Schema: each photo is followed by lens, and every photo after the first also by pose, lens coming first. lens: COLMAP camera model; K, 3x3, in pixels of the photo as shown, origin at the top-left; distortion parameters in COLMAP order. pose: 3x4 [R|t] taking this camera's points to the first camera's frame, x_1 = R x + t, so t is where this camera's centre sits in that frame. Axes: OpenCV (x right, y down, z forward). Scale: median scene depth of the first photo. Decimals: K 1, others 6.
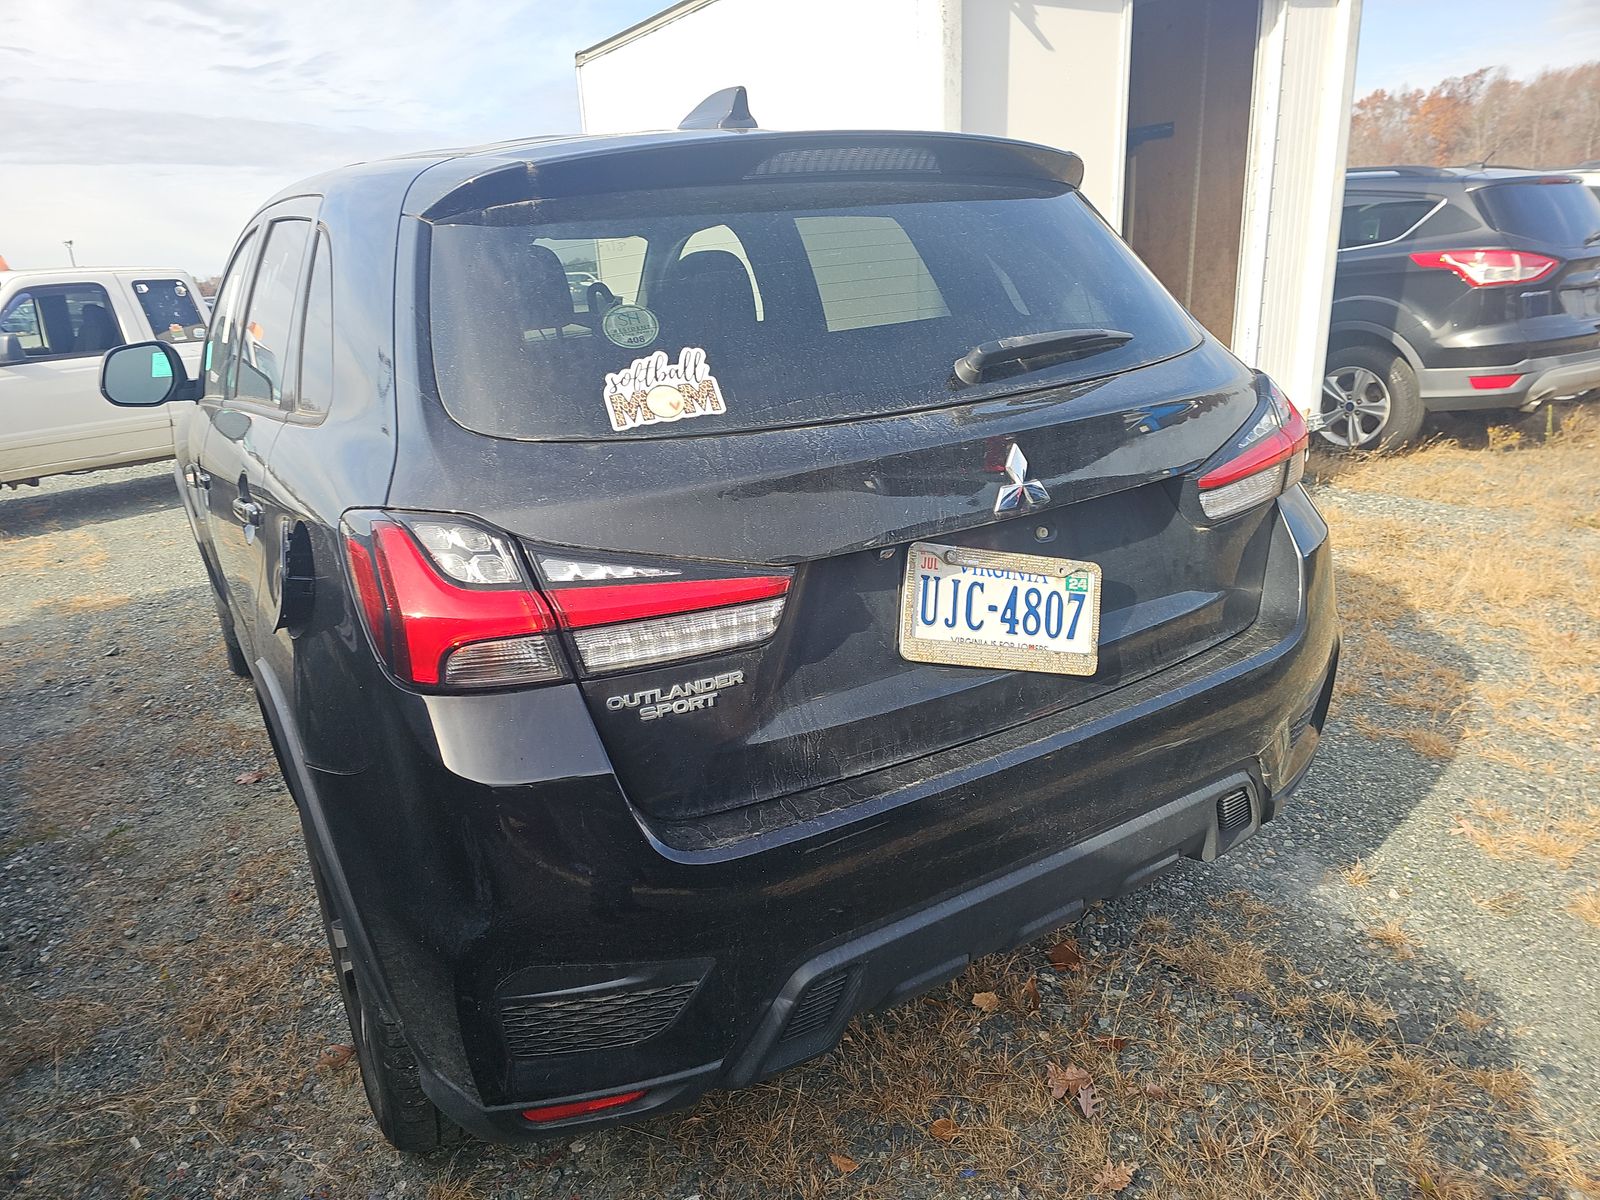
lens RADIAL K [[1087.2, 0, 685.7], [0, 1087.2, 617.7], [0, 0, 1]] dist [0.081538, -0.136009]
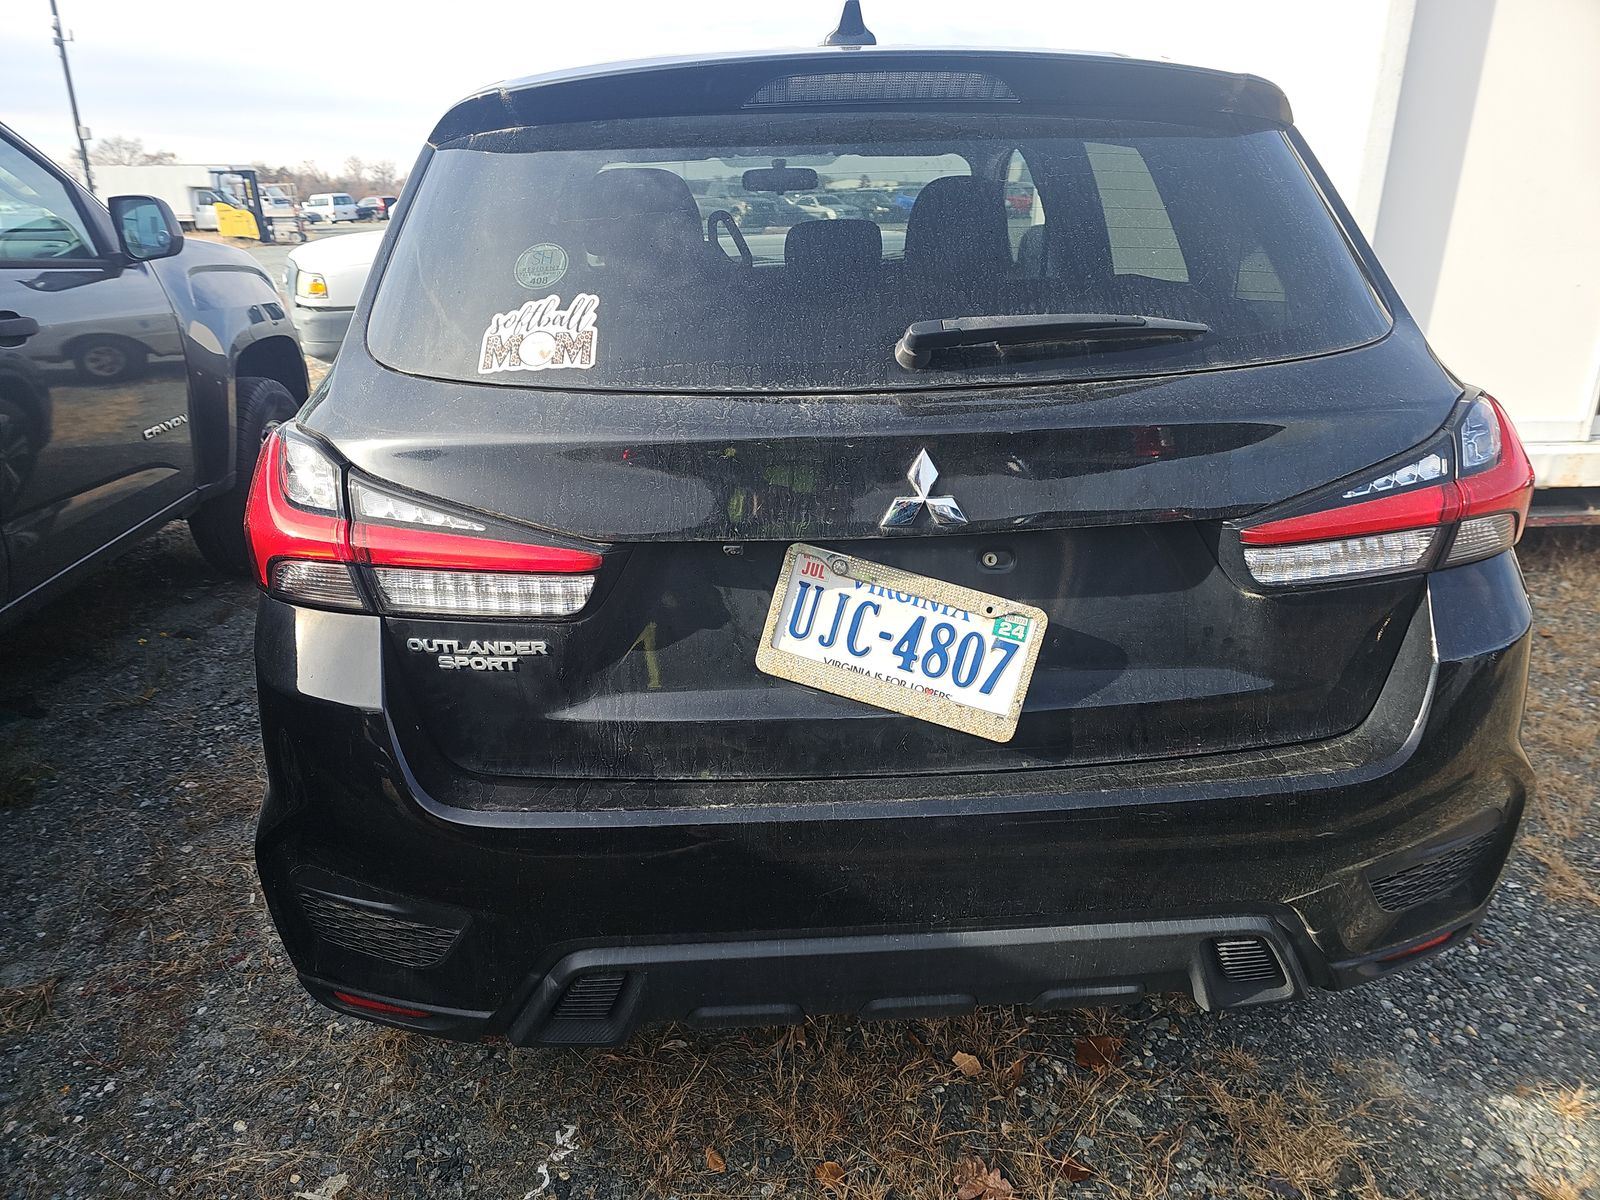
lens RADIAL K [[1055.1, 0, 800.0], [0, 1055.1, 600.0], [0, 0, 1]] dist [0.054397, -0.071803]
pose [[0.884676, 0.210268, -0.416096, 0.565616], [-0.177678, 0.977221, 0.116058, -0.121102], [0.431021, -0.028743, 0.901884, 0.234728]]
